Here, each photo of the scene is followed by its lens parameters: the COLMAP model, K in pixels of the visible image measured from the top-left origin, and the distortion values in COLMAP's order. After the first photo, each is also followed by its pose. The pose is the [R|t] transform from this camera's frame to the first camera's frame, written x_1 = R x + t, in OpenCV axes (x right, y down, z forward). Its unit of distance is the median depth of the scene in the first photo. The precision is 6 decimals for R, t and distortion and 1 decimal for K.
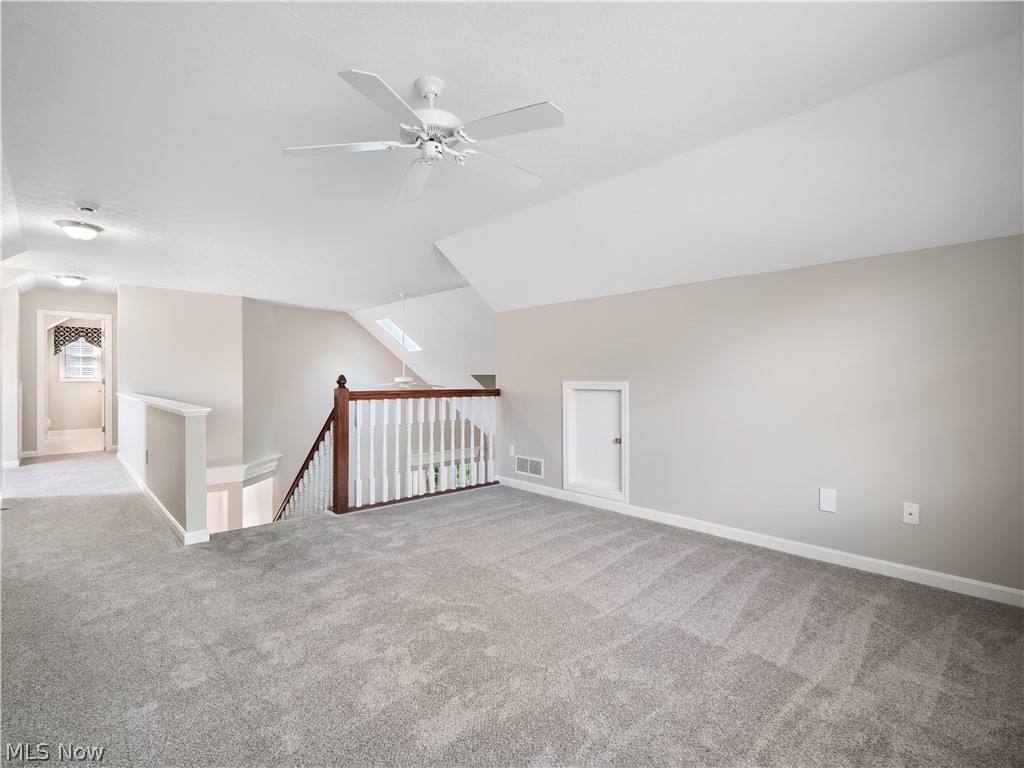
lens RADIAL K [[500.8, 0, 510.8], [0, 500.8, 380.1], [0, 0, 1]] dist [-0.000749, -0.000469]
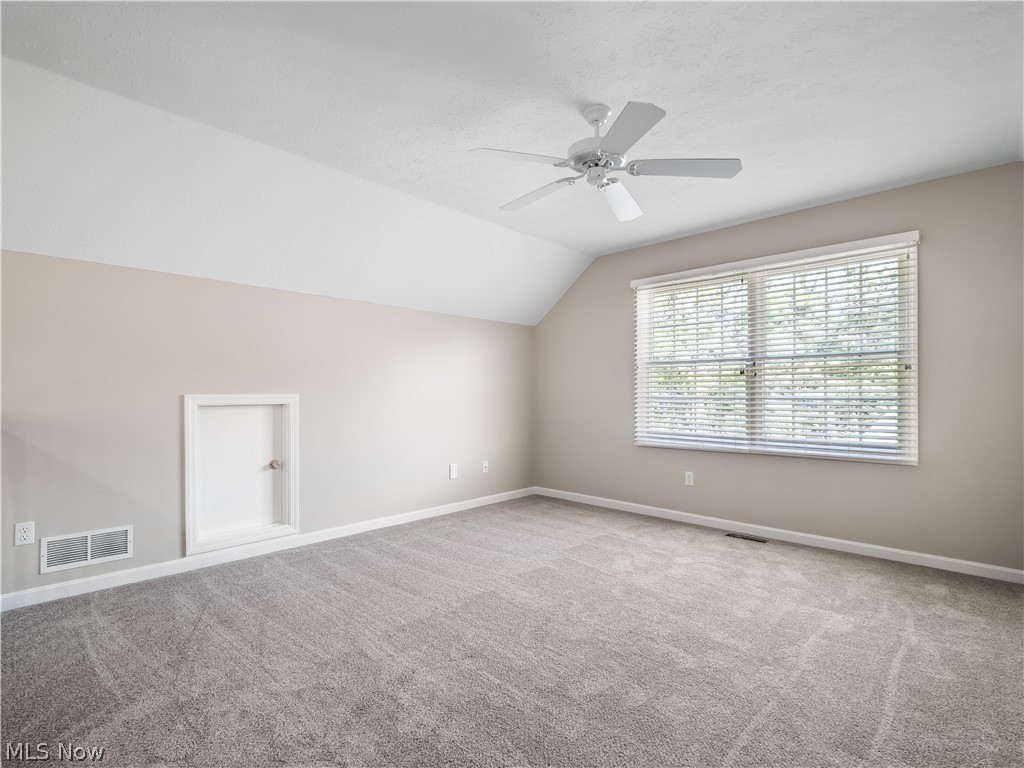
lens RADIAL K [[500.8, 0, 511.1], [0, 500.8, 389.8], [0, 0, 1]] dist [-0.000749, -0.000469]
pose [[-0.060462, 0.005525, 0.998155, -0.646302], [0.003487, 0.999980, -0.005323, 0.001142], [-0.998164, 0.003158, -0.060480, 0.665072]]
